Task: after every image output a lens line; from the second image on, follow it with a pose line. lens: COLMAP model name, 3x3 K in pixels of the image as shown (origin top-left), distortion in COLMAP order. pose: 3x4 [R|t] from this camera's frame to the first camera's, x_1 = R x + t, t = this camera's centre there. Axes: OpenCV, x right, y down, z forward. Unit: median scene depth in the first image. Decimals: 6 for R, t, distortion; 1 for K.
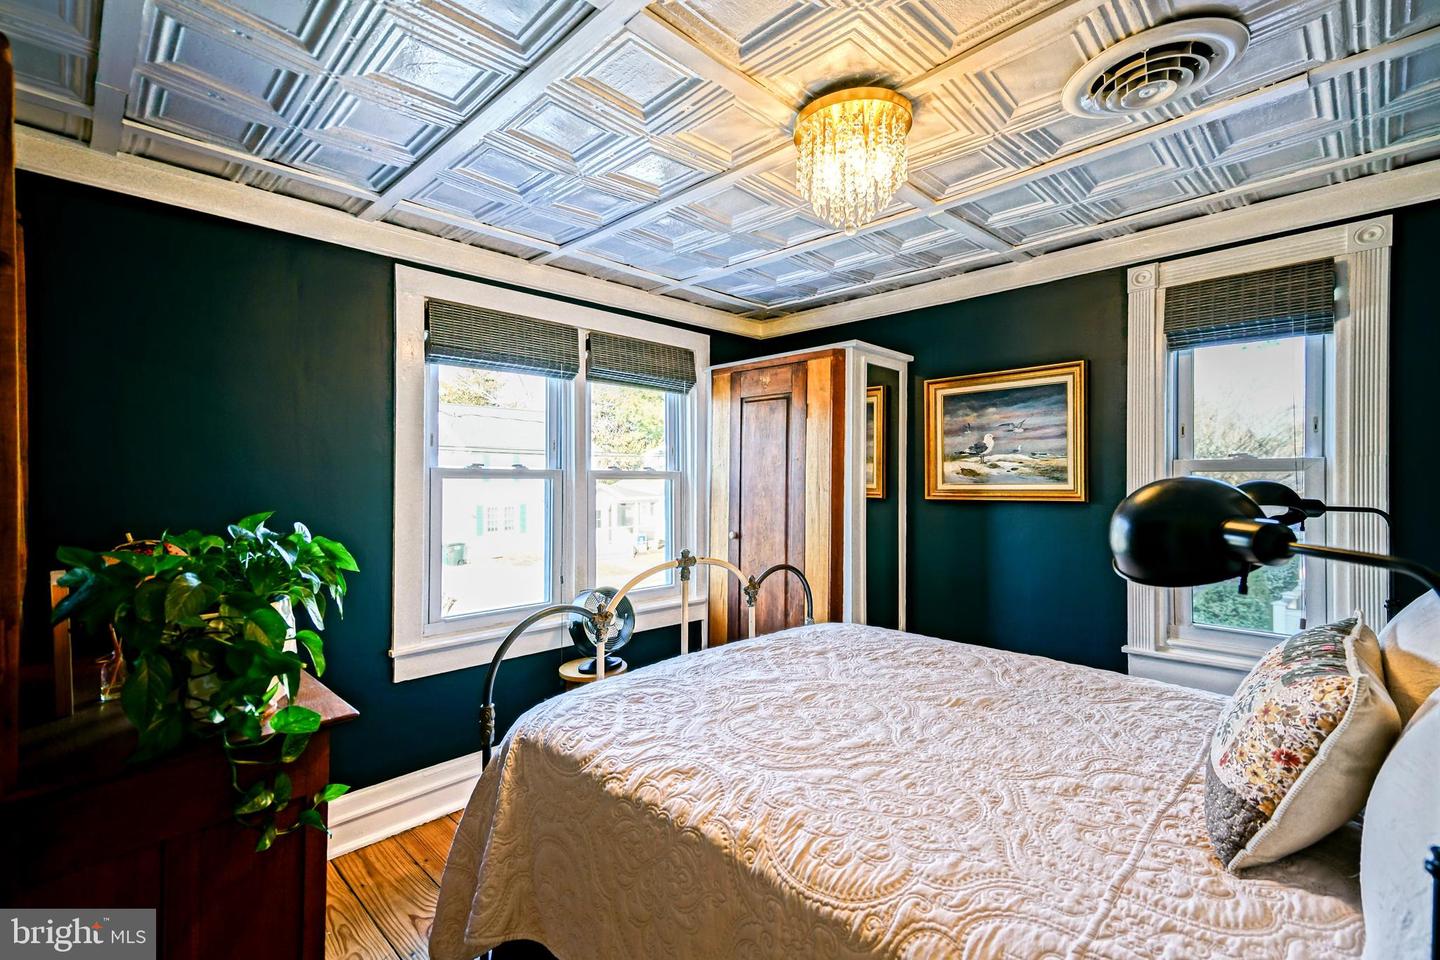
lens RADIAL K [[644.7, 0, 715.4], [0, 644.7, 479.0], [0, 0, 1]] dist [0.023220, 0.000035]
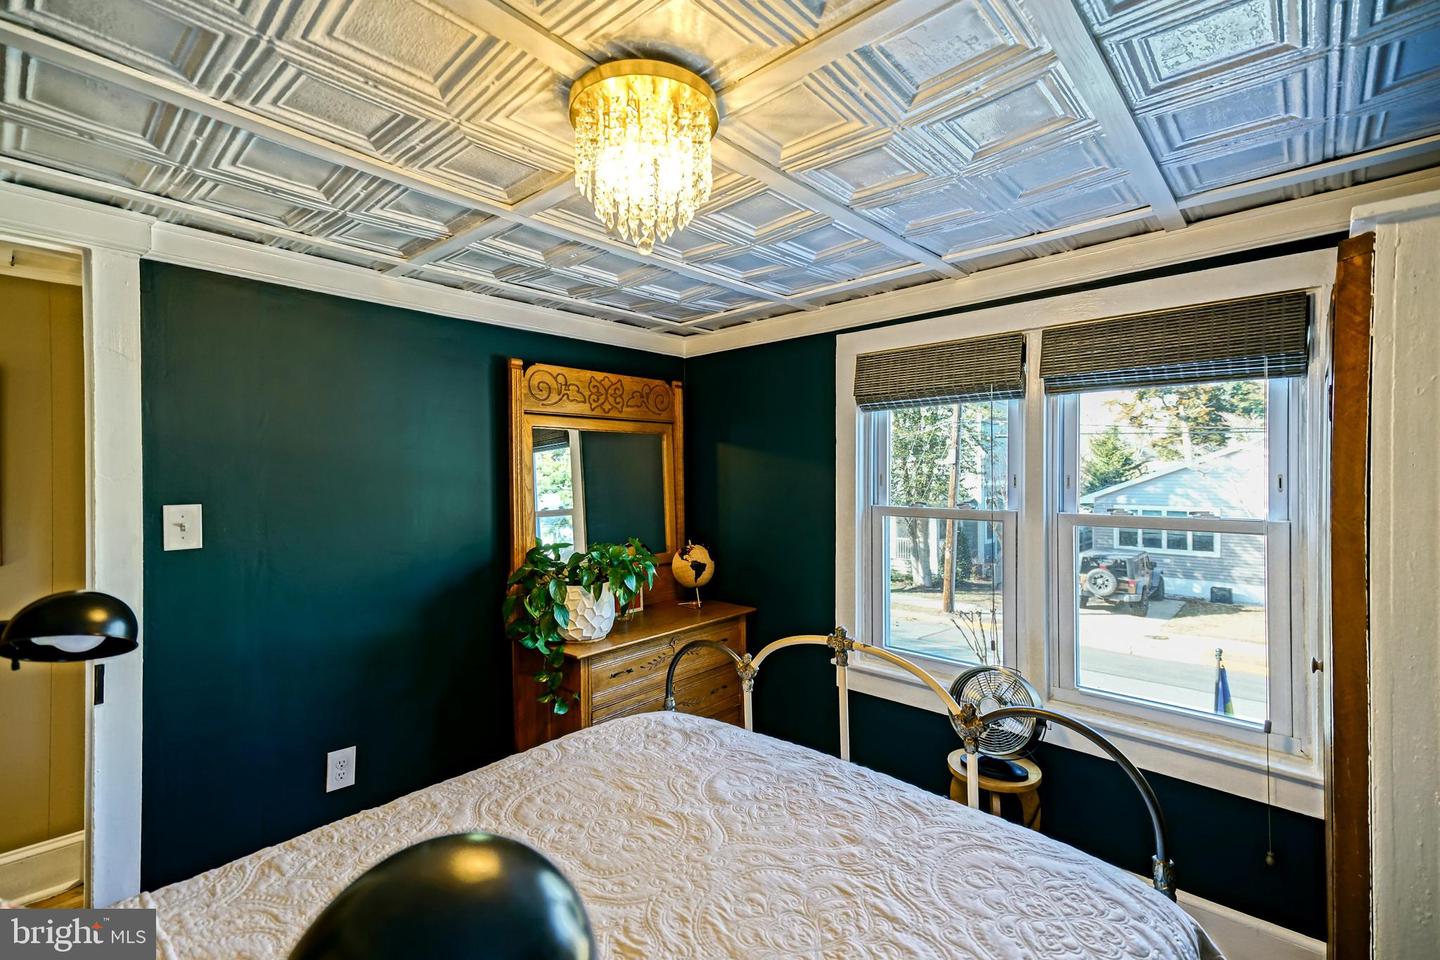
lens RADIAL K [[644.7, 0, 715.4], [0, 644.7, 479.0], [0, 0, 1]] dist [0.023220, 0.000035]
pose [[0.049392, 0.003043, -0.998775, 0.673737], [0.007368, 0.999967, 0.003411, -0.073085], [0.998752, -0.007528, 0.049368, 0.710318]]
